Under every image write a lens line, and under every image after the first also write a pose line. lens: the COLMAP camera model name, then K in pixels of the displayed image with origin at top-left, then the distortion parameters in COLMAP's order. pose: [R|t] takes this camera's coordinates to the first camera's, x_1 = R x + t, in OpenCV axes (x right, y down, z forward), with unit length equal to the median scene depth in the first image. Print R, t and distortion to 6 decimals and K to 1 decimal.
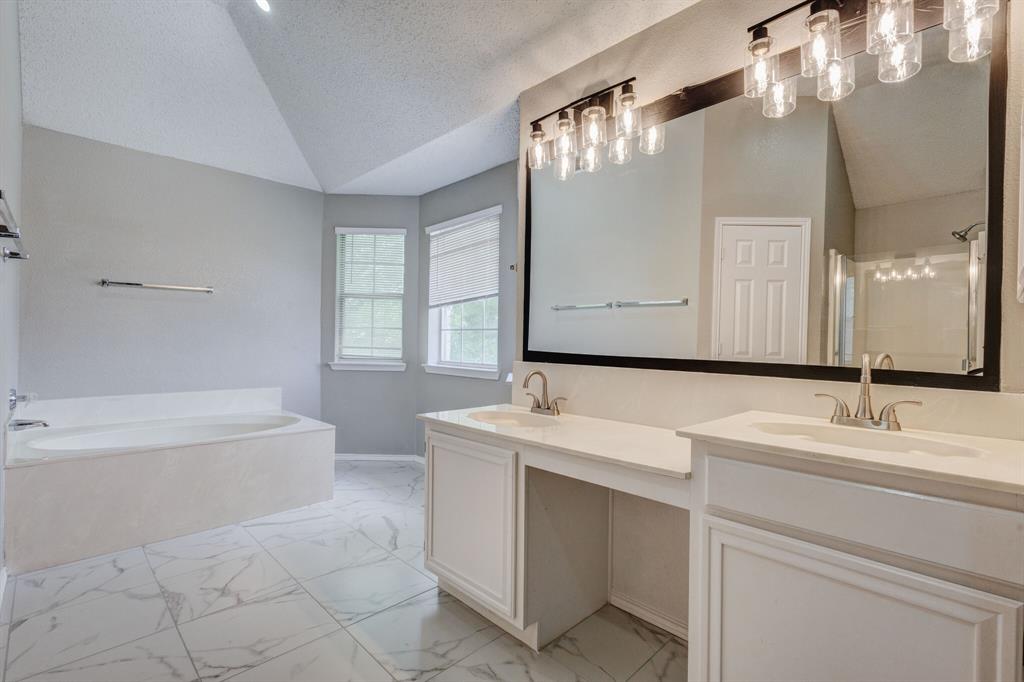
lens RADIAL K [[473.3, 0, 512.5], [0, 473.3, 342.7], [0, 0, 1]] dist [0.008364, -0.001946]
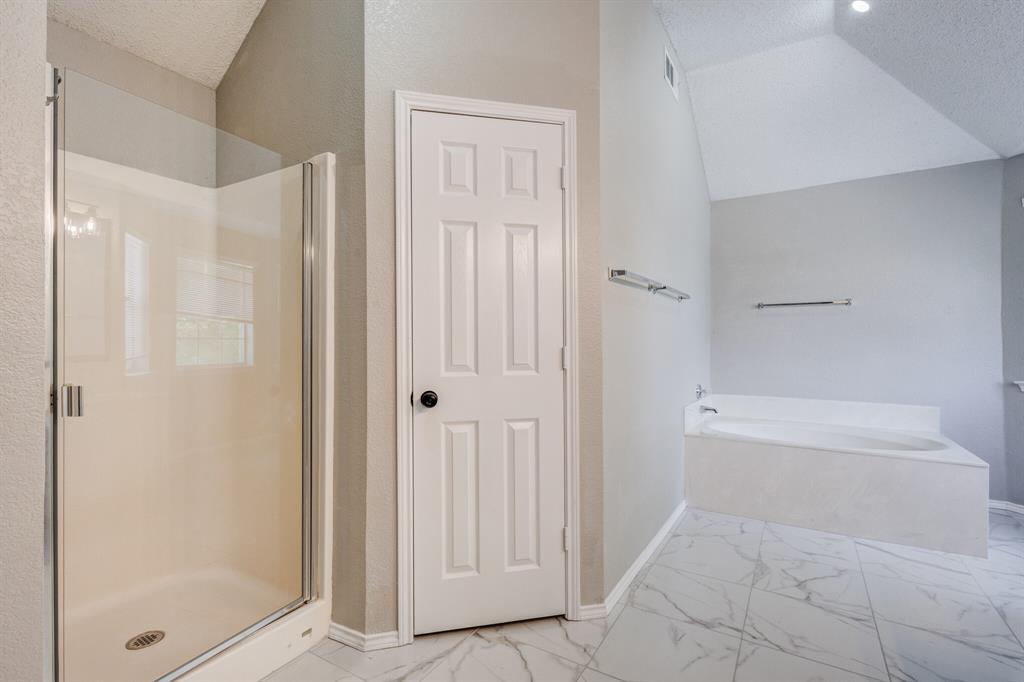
lens RADIAL K [[473.3, 0, 511.2], [0, 473.3, 341.4], [0, 0, 1]] dist [0.008364, -0.001946]
pose [[0.223917, -0.022206, -0.974355, 0.255240], [-0.005261, 0.999698, -0.023992, 0.001815], [0.974594, 0.010498, 0.223733, 0.093808]]
